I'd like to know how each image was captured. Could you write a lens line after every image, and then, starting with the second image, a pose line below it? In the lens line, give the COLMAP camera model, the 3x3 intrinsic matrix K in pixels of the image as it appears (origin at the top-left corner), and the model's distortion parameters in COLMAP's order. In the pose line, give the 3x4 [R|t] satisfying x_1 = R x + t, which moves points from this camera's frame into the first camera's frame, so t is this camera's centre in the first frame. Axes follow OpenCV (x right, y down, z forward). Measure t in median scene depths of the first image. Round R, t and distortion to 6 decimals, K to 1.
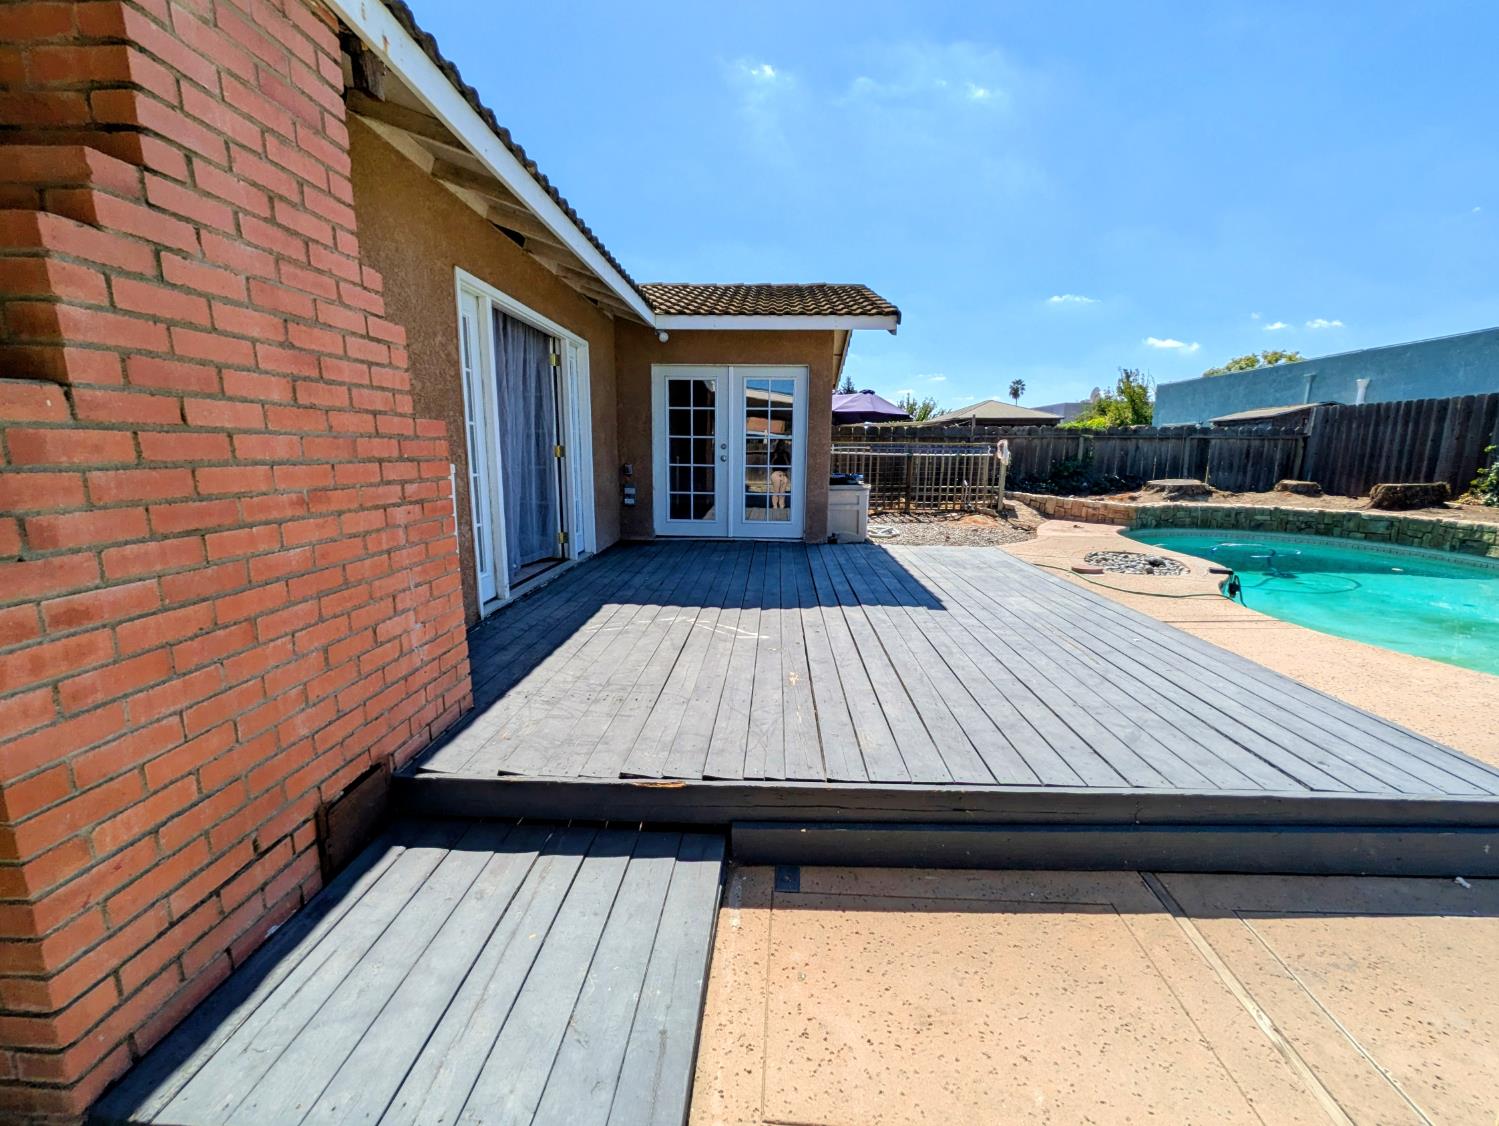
lens RADIAL K [[589.6, 0, 752.1], [0, 589.6, 557.6], [0, 0, 1]] dist [-0.001716, 0.000132]
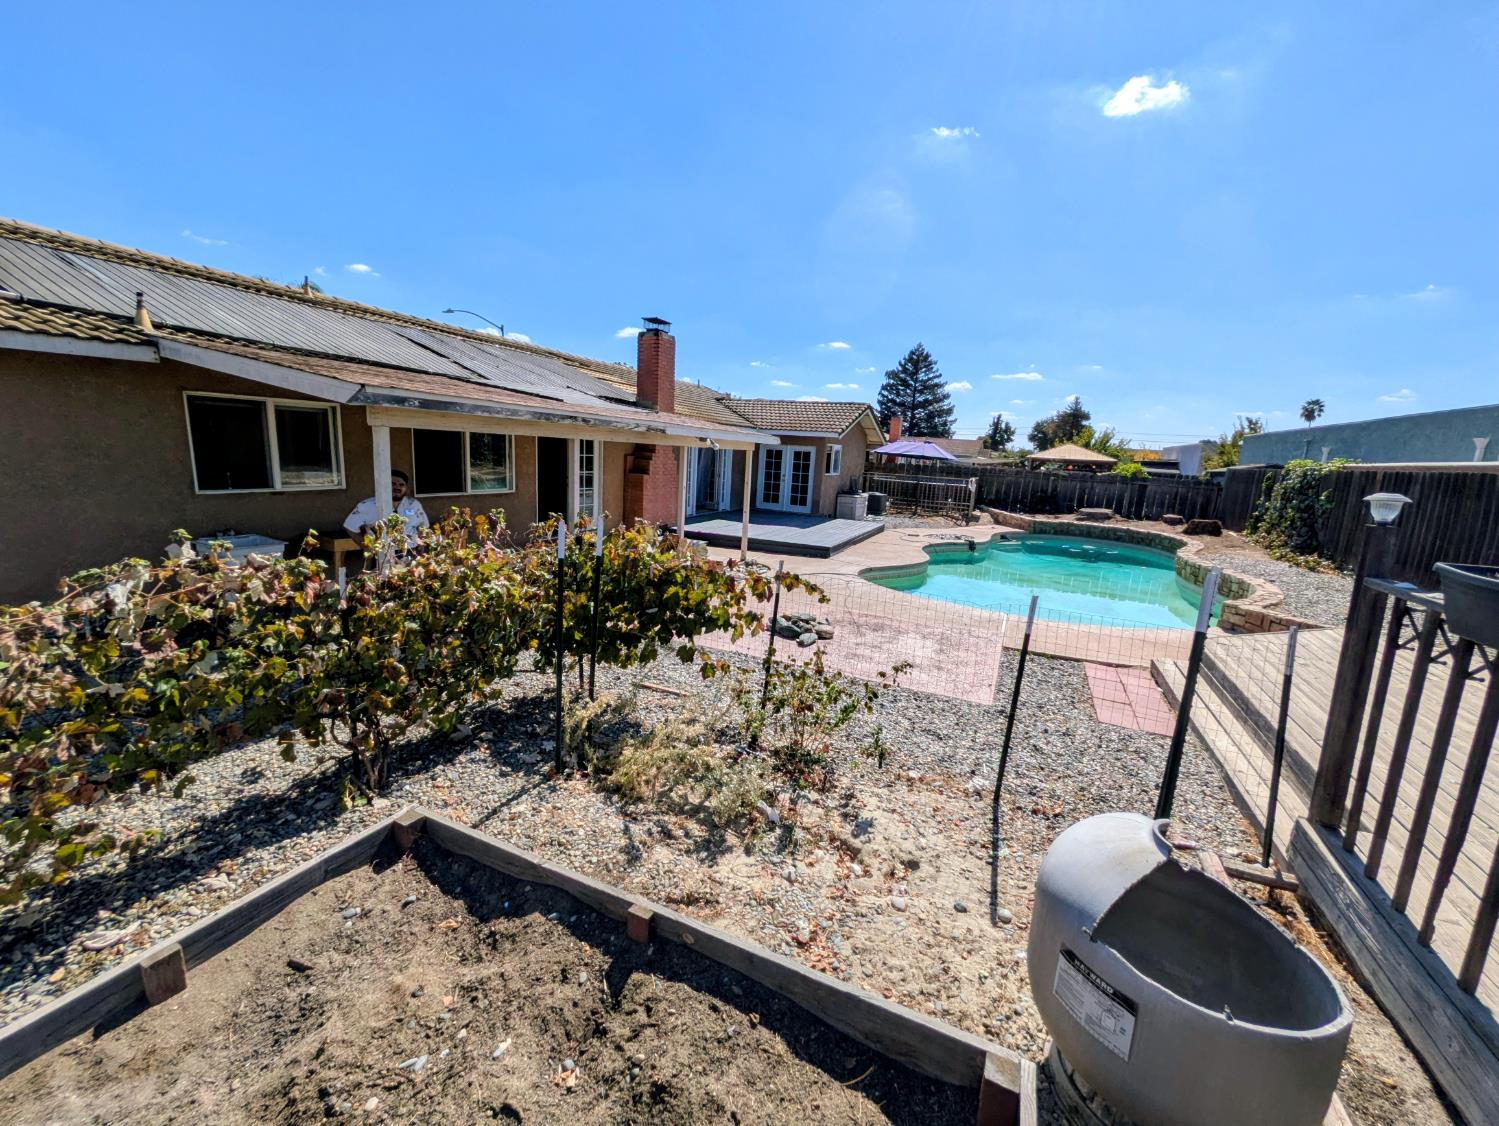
lens RADIAL K [[589.6, 0, 747.5], [0, 589.6, 554.7], [0, 0, 1]] dist [-0.001716, 0.000132]
pose [[0.917131, 0.110453, -0.382977, 0.502207], [-0.116631, 0.993150, 0.007131, 0.094417], [0.381141, 0.038126, 0.923730, -0.866386]]
